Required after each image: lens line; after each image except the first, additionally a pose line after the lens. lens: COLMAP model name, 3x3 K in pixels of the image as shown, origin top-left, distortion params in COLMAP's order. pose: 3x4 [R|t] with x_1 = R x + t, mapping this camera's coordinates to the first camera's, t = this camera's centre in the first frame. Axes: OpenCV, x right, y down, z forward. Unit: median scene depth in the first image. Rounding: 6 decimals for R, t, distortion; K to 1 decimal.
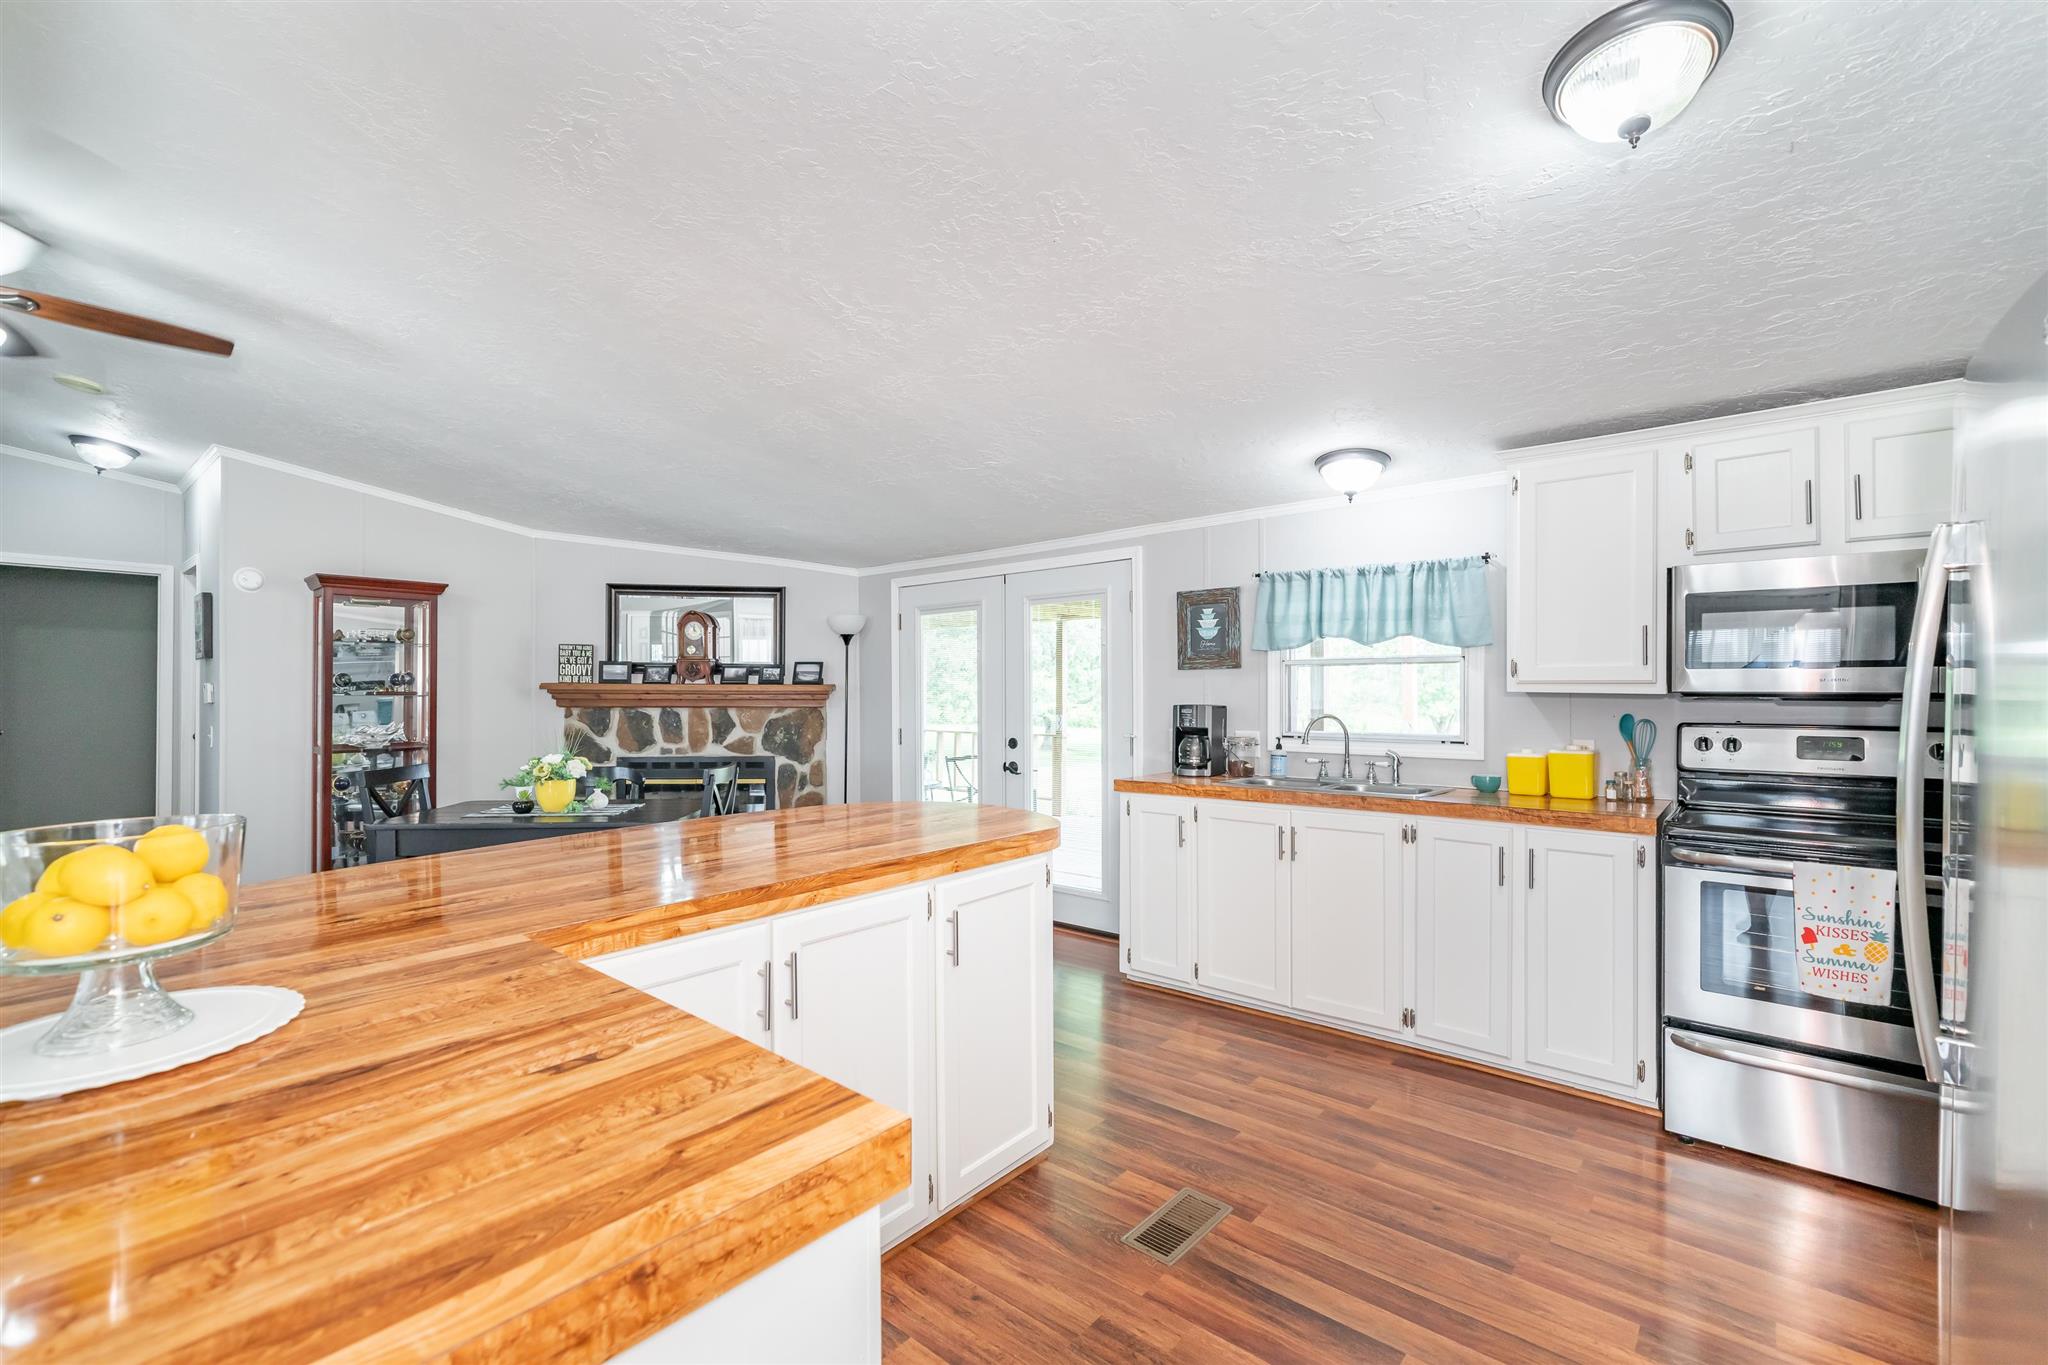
lens RADIAL K [[903.2, 0, 1018.7], [0, 903.2, 685.7], [0, 0, 1]] dist [-0.012541, 0.004286]
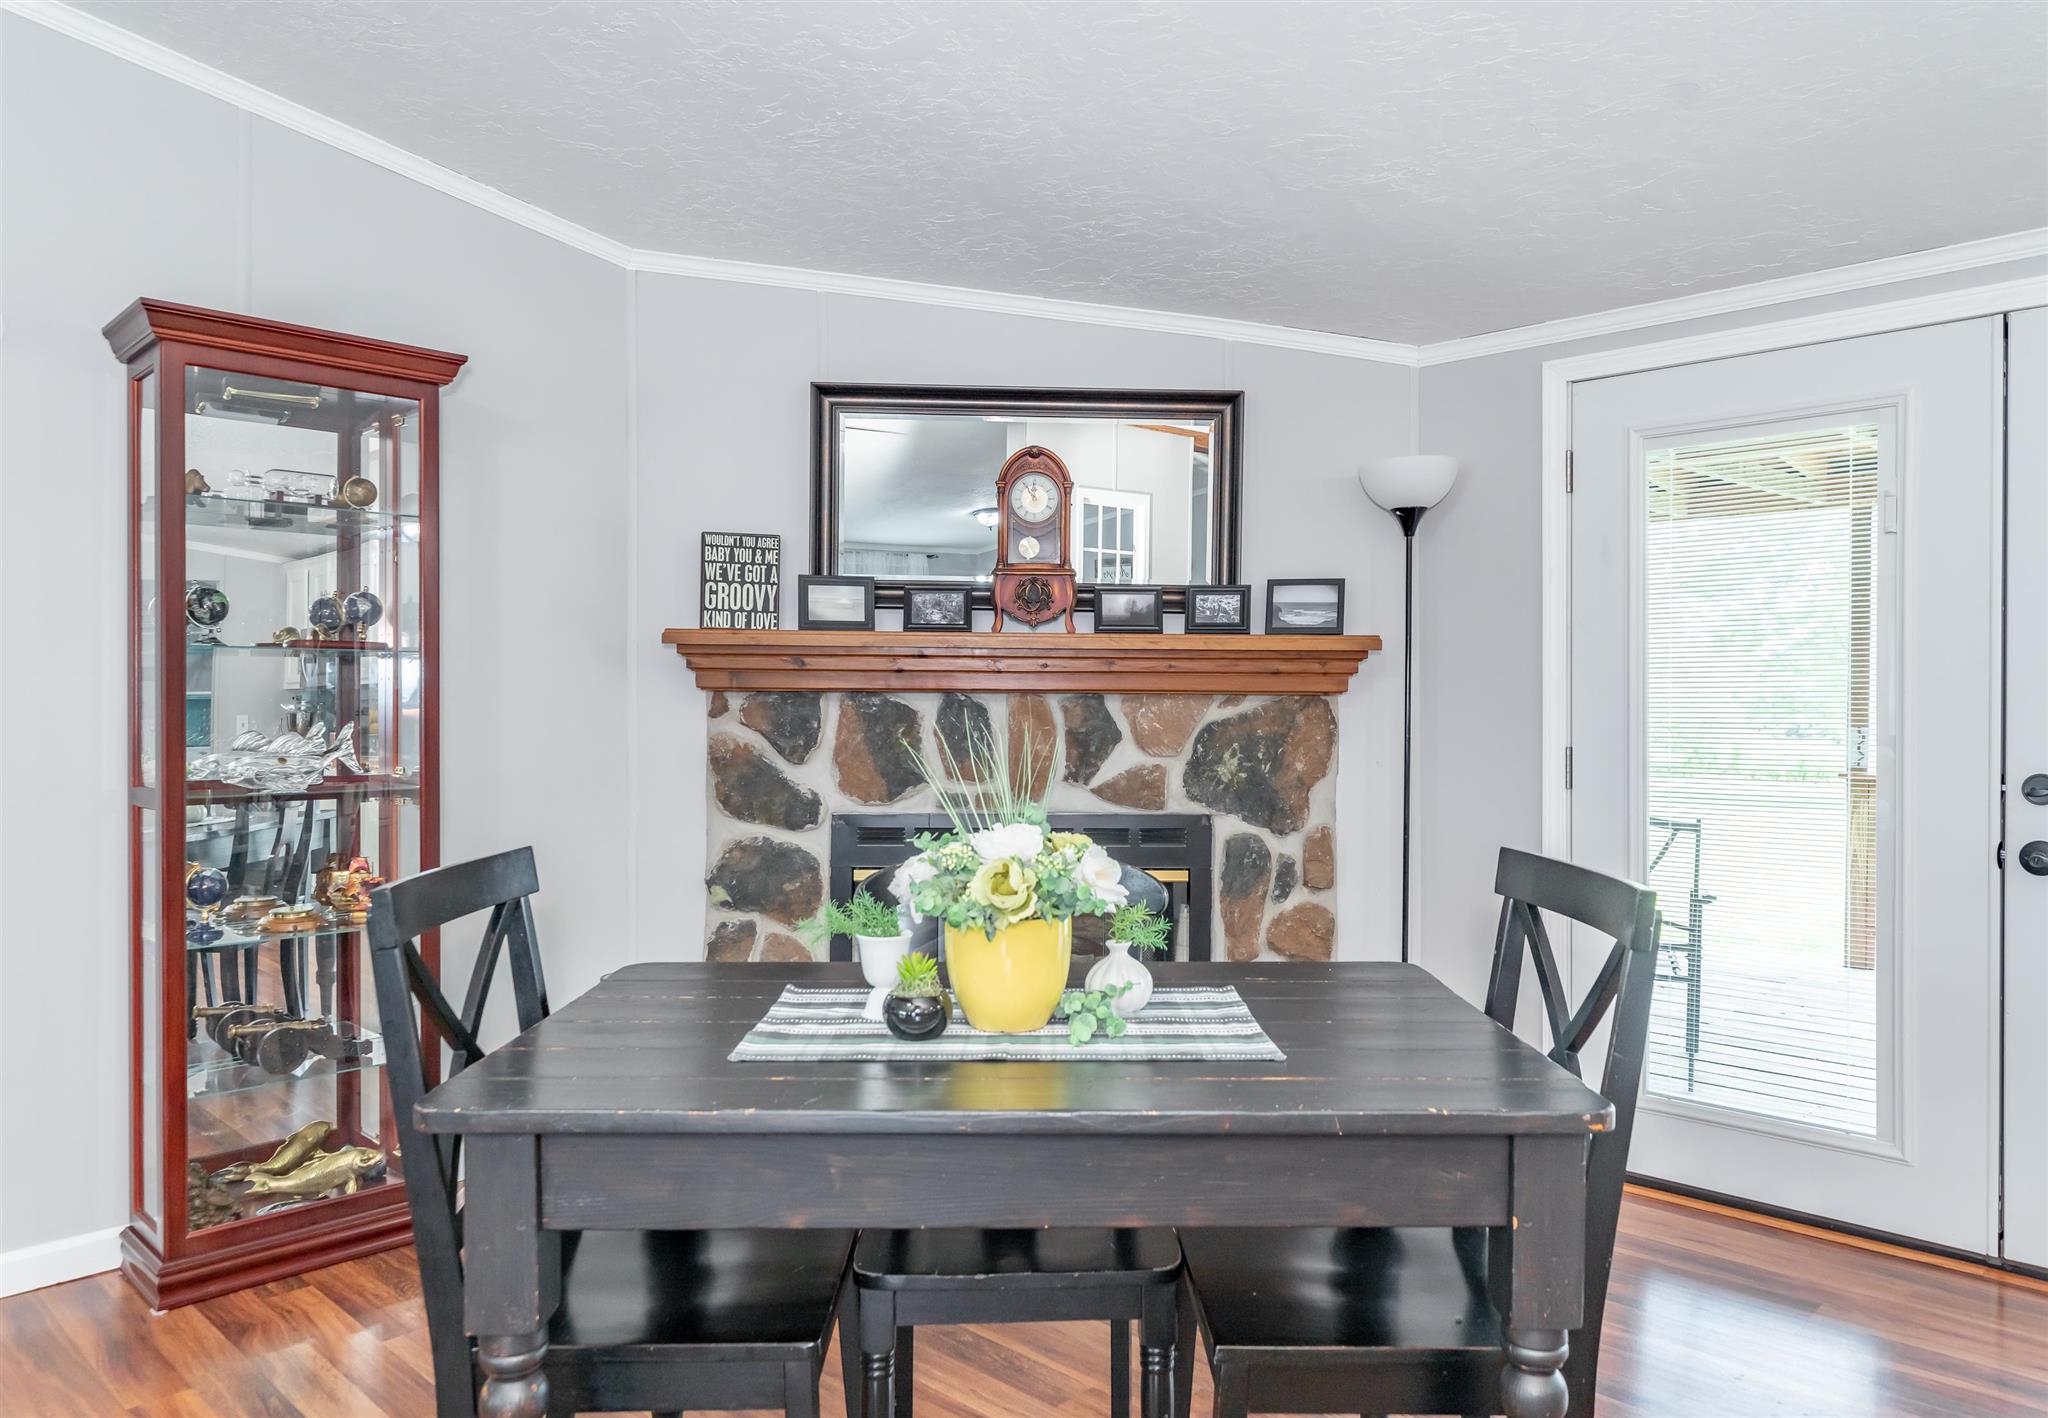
lens RADIAL K [[1445.6, 0, 1037.6], [0, 1445.6, 713.5], [0, 0, 1]] dist [-0.001335, 0.002001]
pose [[0.998855, 0.004107, -0.047665, -0.322537], [-0.003073, 0.999759, 0.021736, 0.019460], [0.047743, -0.021565, 0.998627, 0.355829]]
